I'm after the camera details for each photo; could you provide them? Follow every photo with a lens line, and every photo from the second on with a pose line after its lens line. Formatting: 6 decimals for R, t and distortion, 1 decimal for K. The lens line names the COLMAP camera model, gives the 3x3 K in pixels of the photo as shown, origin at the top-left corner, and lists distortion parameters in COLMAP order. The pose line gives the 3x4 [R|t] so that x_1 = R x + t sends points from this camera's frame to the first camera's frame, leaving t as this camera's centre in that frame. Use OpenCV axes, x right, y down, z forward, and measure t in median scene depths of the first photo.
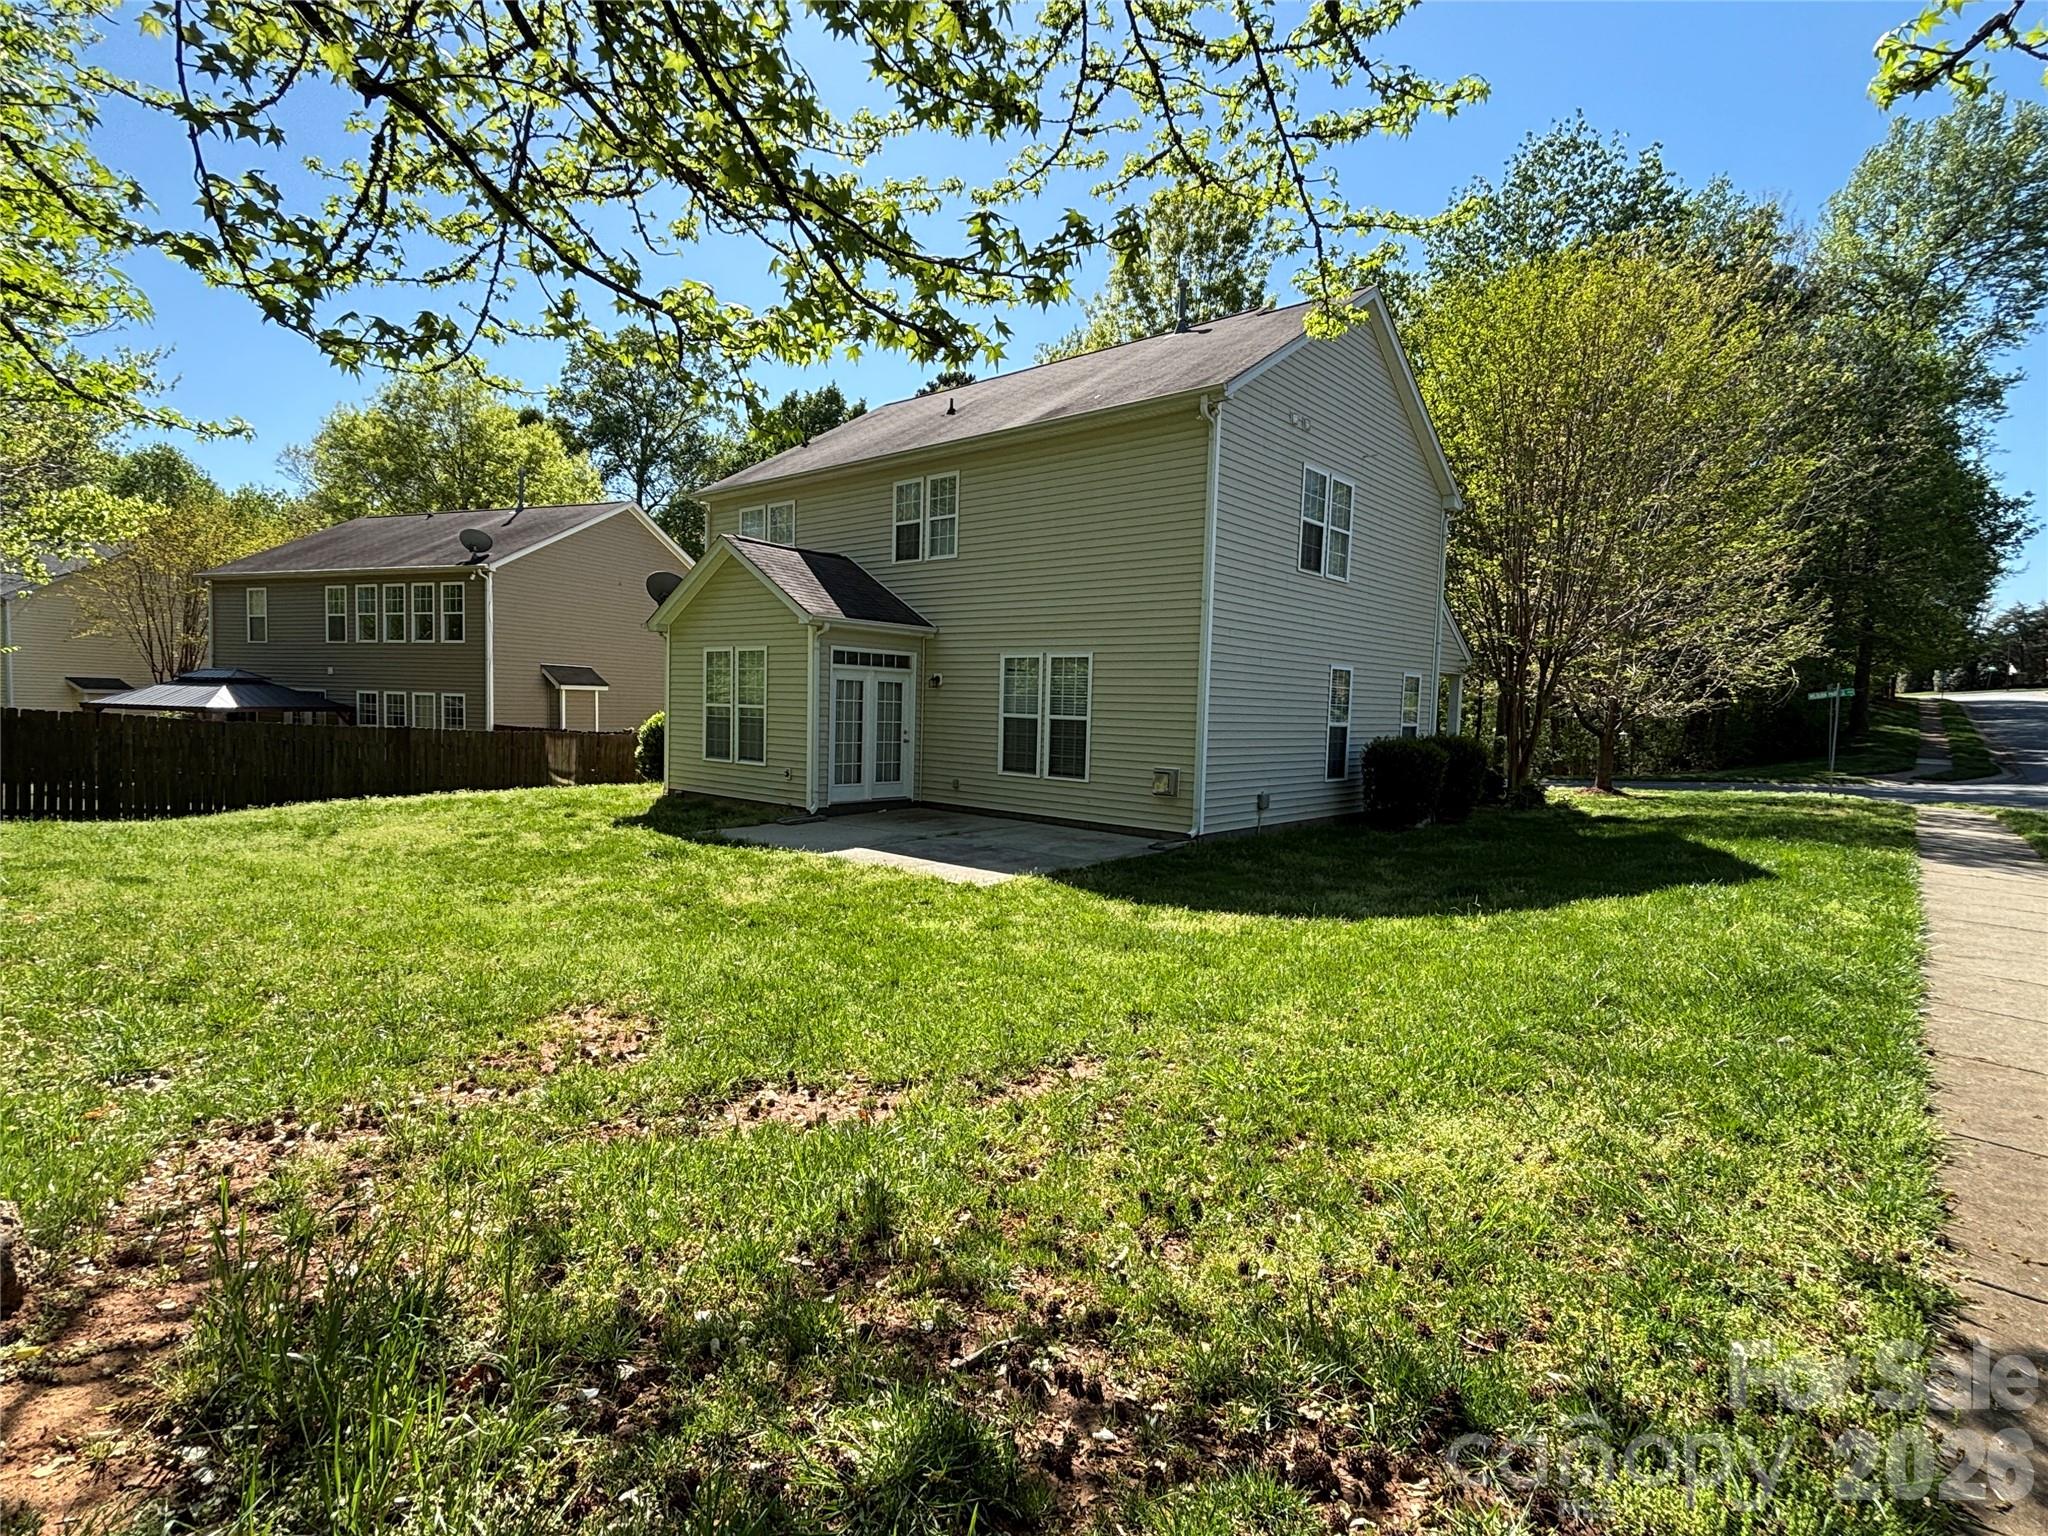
lens RADIAL K [[1007.8, 0, 1024.0], [0, 1007.8, 768.0], [0, 0, 1]] dist [-0.001123, -0.000362]
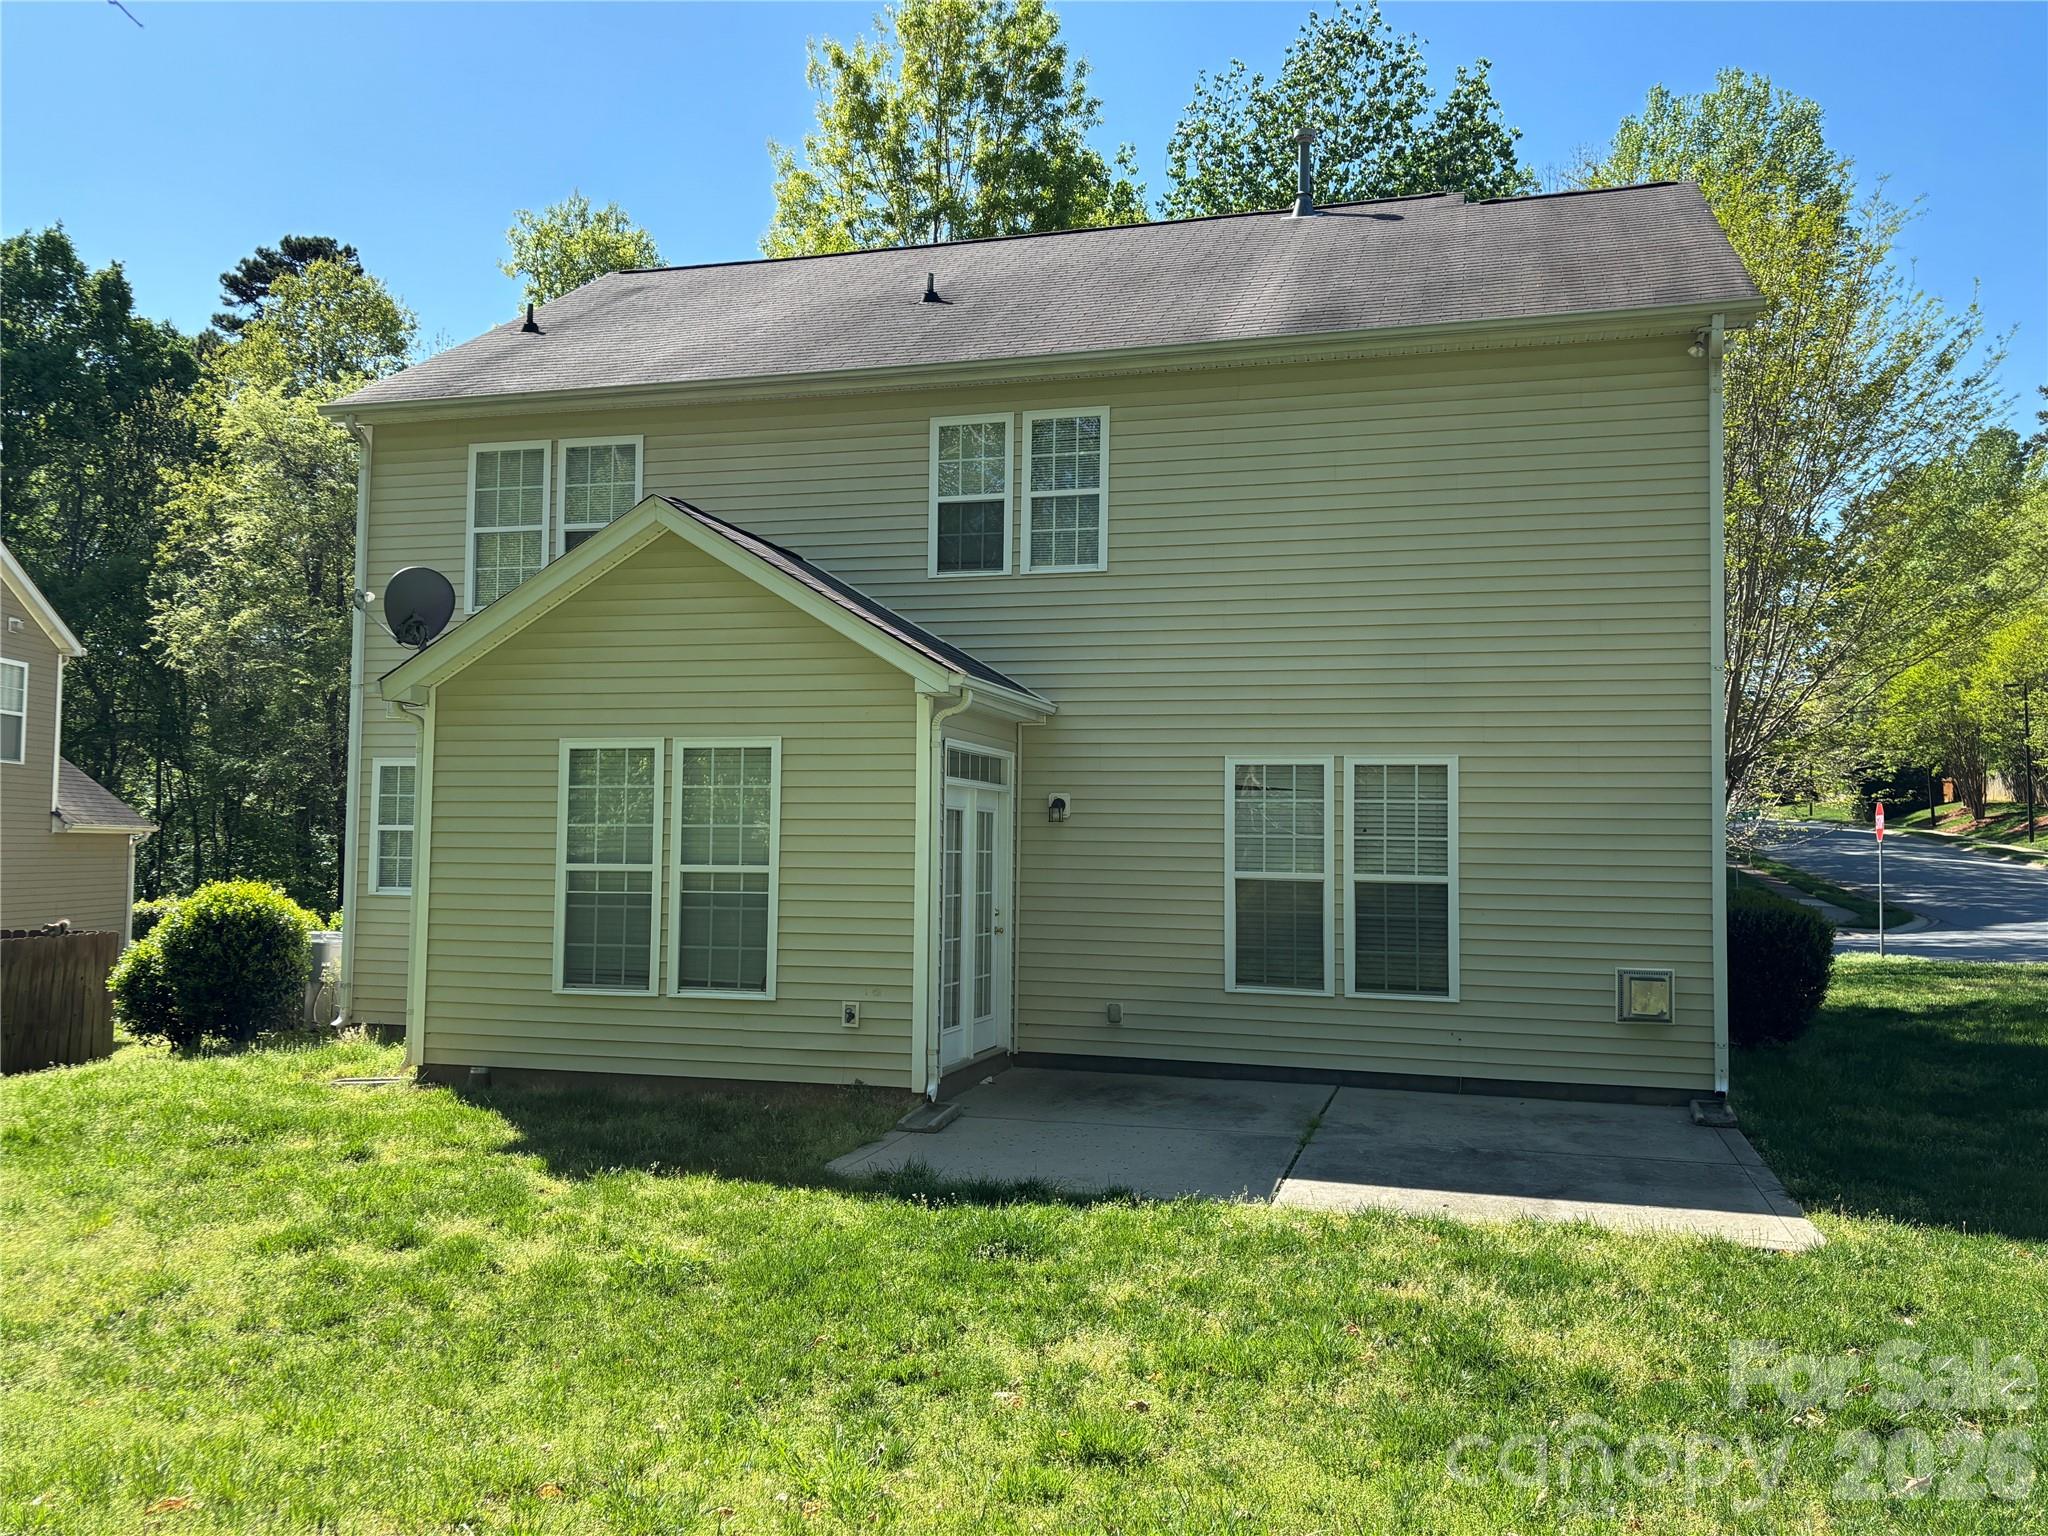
lens RADIAL K [[1678.6, 0, 1024.0], [0, 1678.6, 768.0], [0, 0, 1]] dist [0.007085, 0.004755]
pose [[0.910085, 0.004709, 0.414395, -0.462833], [0.039069, 0.994507, -0.097105, -0.027514], [-0.412576, 0.104564, 0.904902, 0.254495]]
